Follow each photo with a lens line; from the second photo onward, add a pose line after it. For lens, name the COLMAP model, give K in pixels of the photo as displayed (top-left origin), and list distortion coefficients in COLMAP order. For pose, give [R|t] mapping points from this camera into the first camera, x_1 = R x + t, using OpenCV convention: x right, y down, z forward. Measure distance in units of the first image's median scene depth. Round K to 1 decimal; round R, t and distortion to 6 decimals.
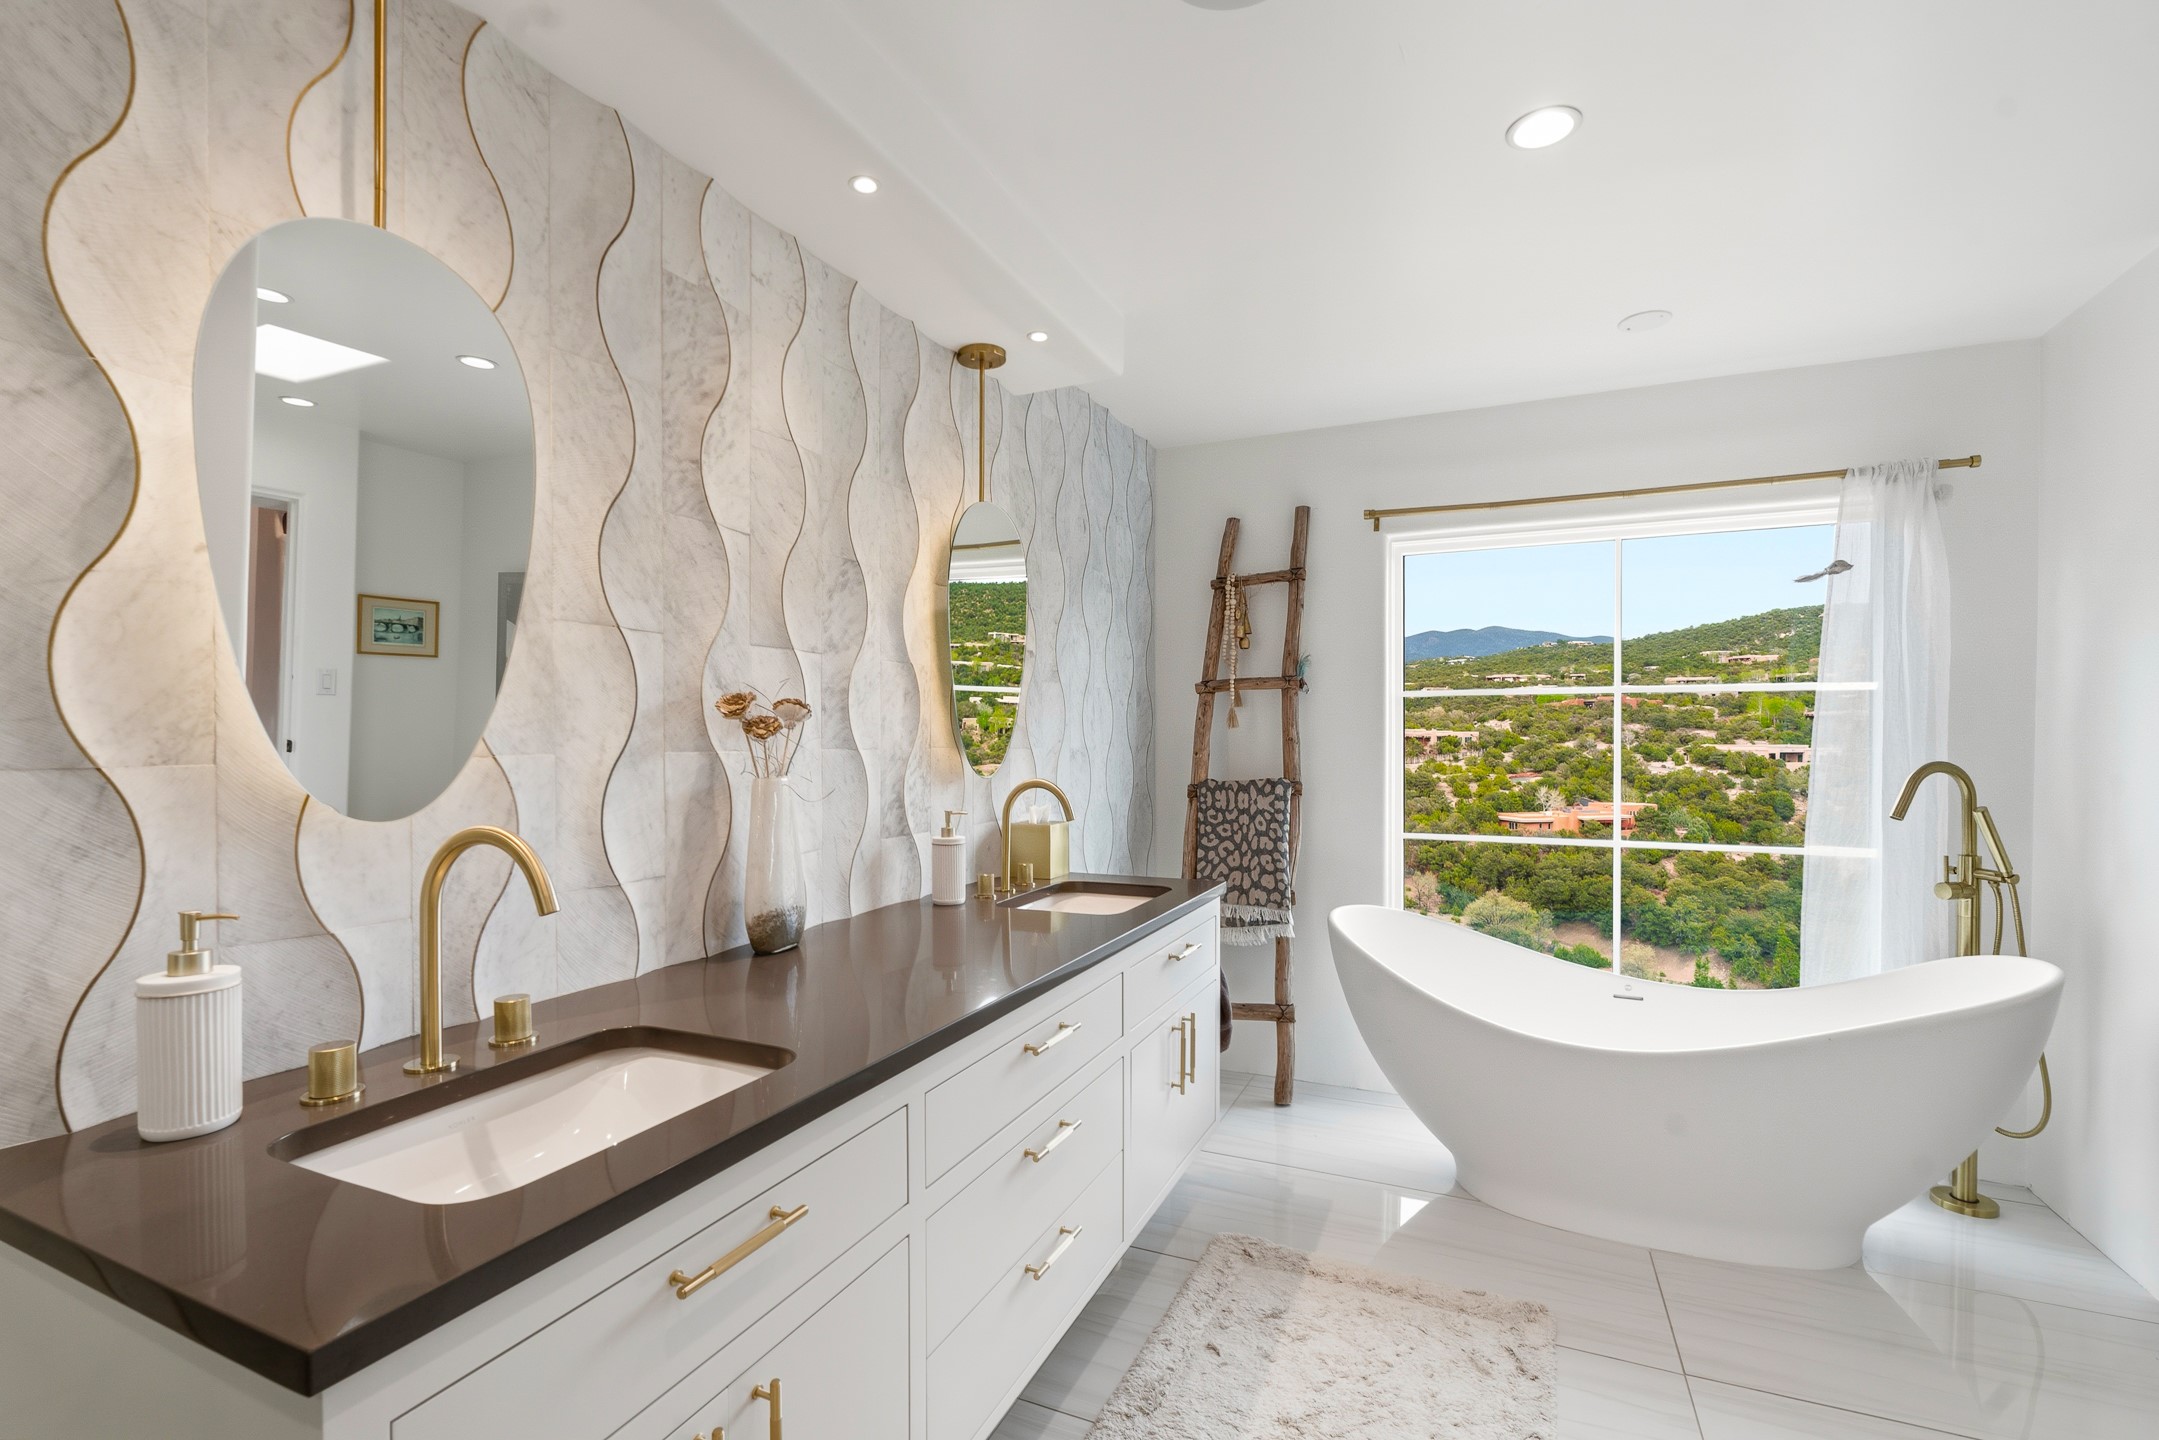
lens RADIAL K [[943.4, 0, 1089.2], [0, 943.4, 741.8], [0, 0, 1]] dist [-0.011464, 0.000683]
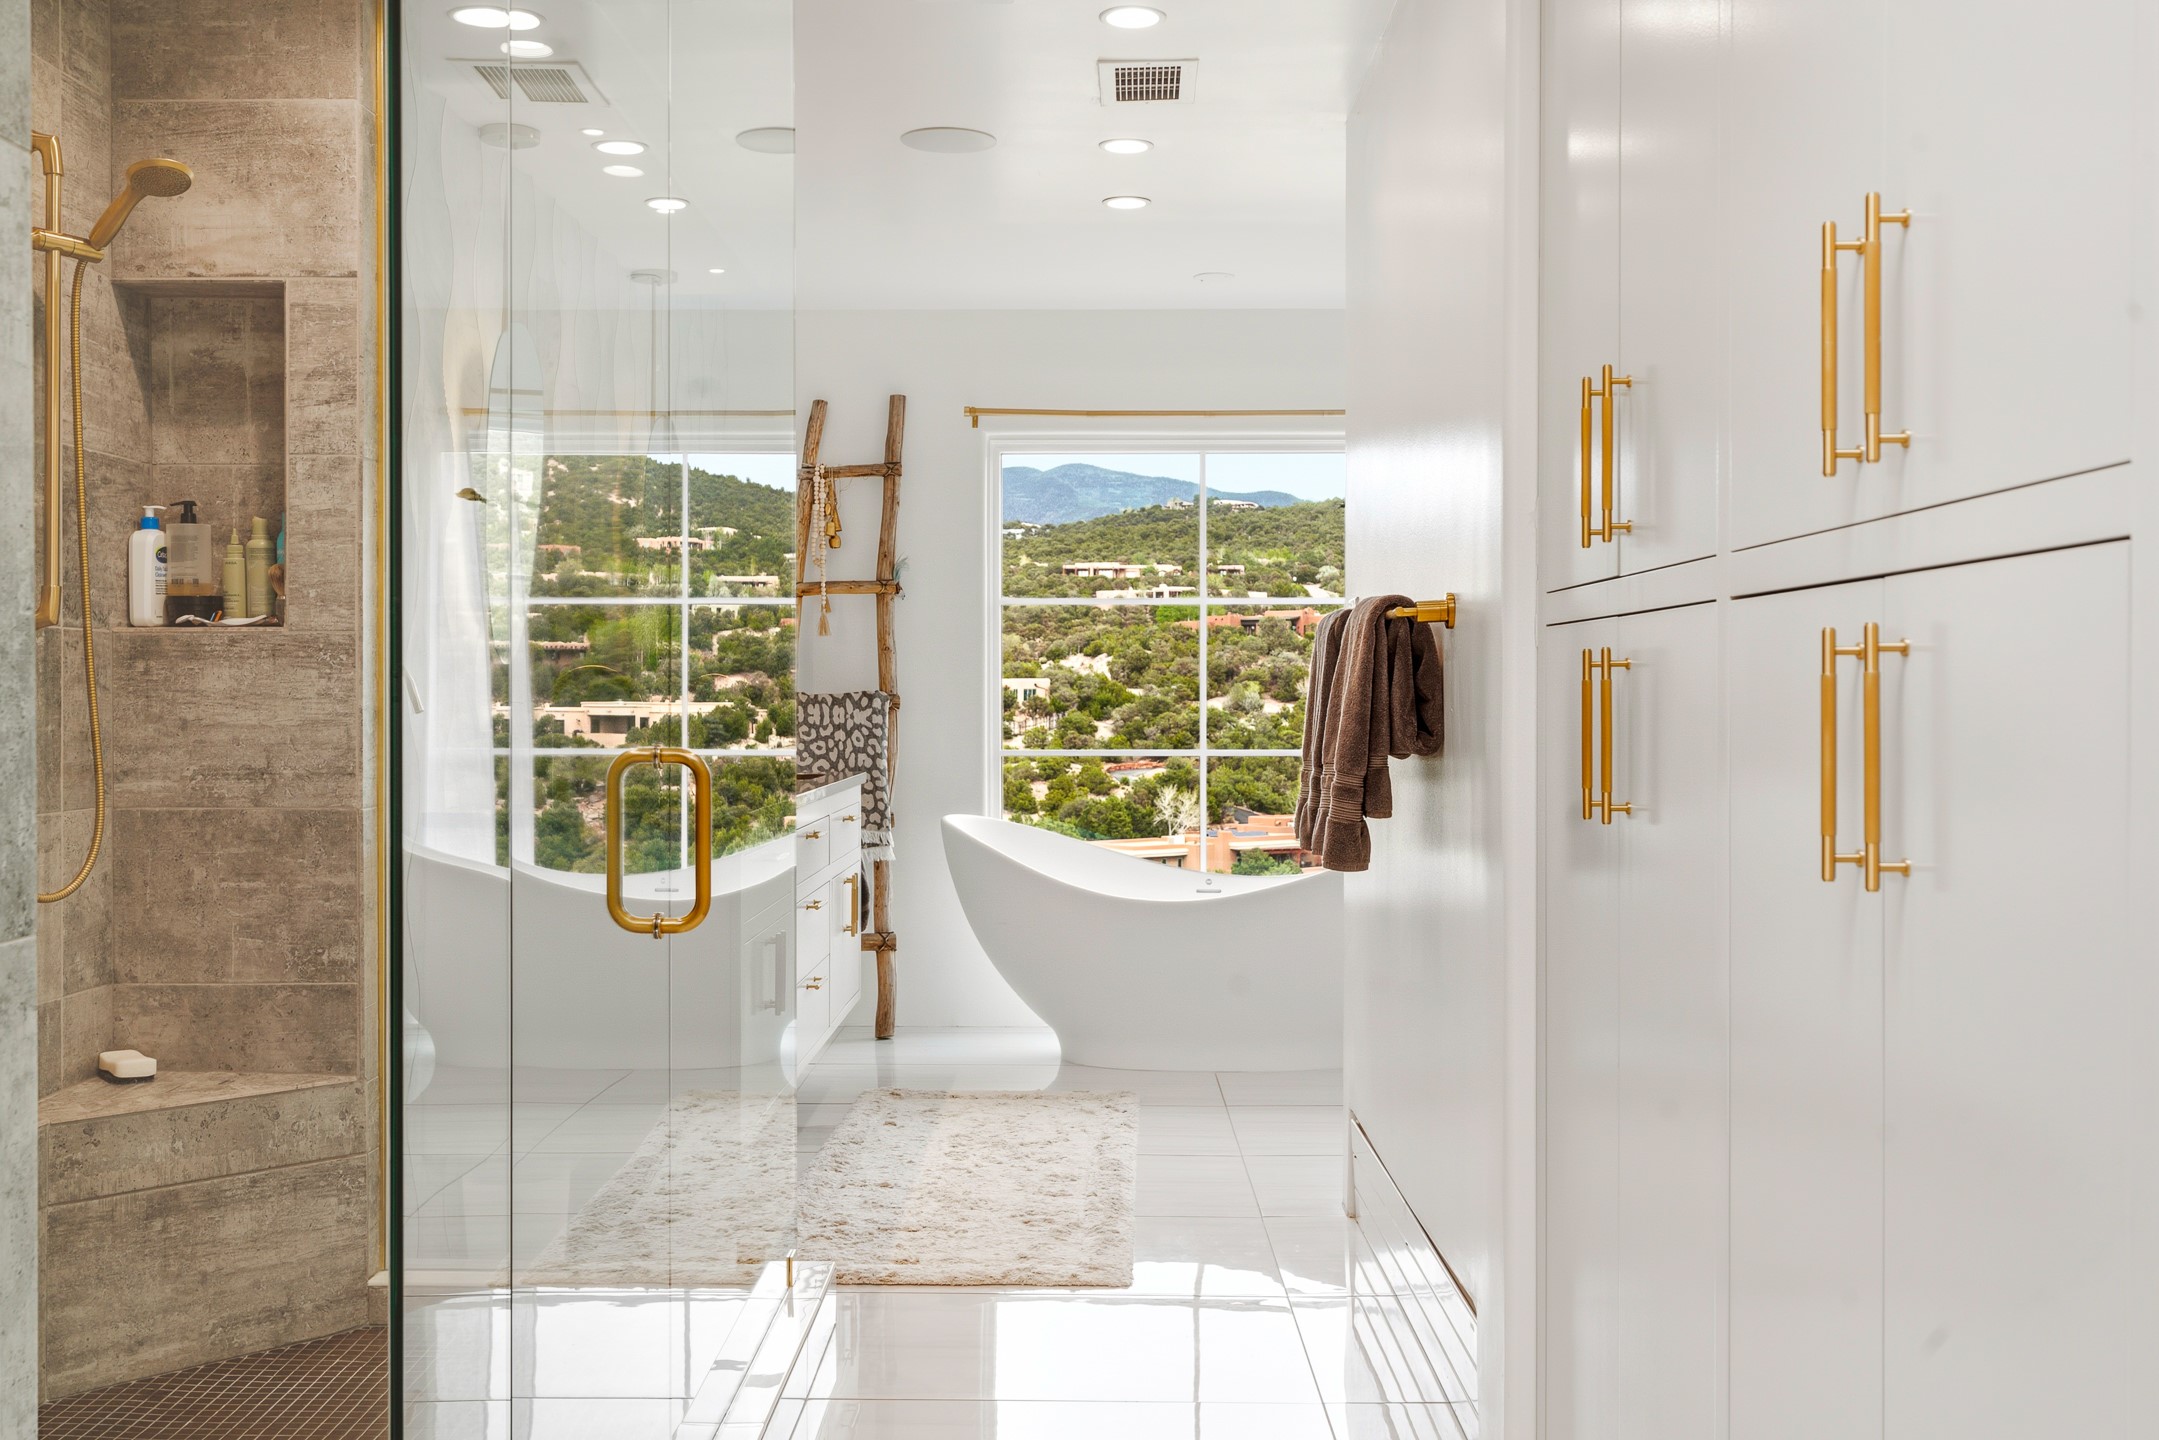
lens RADIAL K [[2104.3, 0, 1081.1], [0, 2104.3, 712.7], [0, 0, 1]] dist [0.012245, 0.000000]
pose [[0.918089, -0.004261, 0.396351, -0.422535], [0.002128, 0.999981, 0.005821, 0.047782], [-0.396368, -0.004501, 0.918081, -0.951355]]
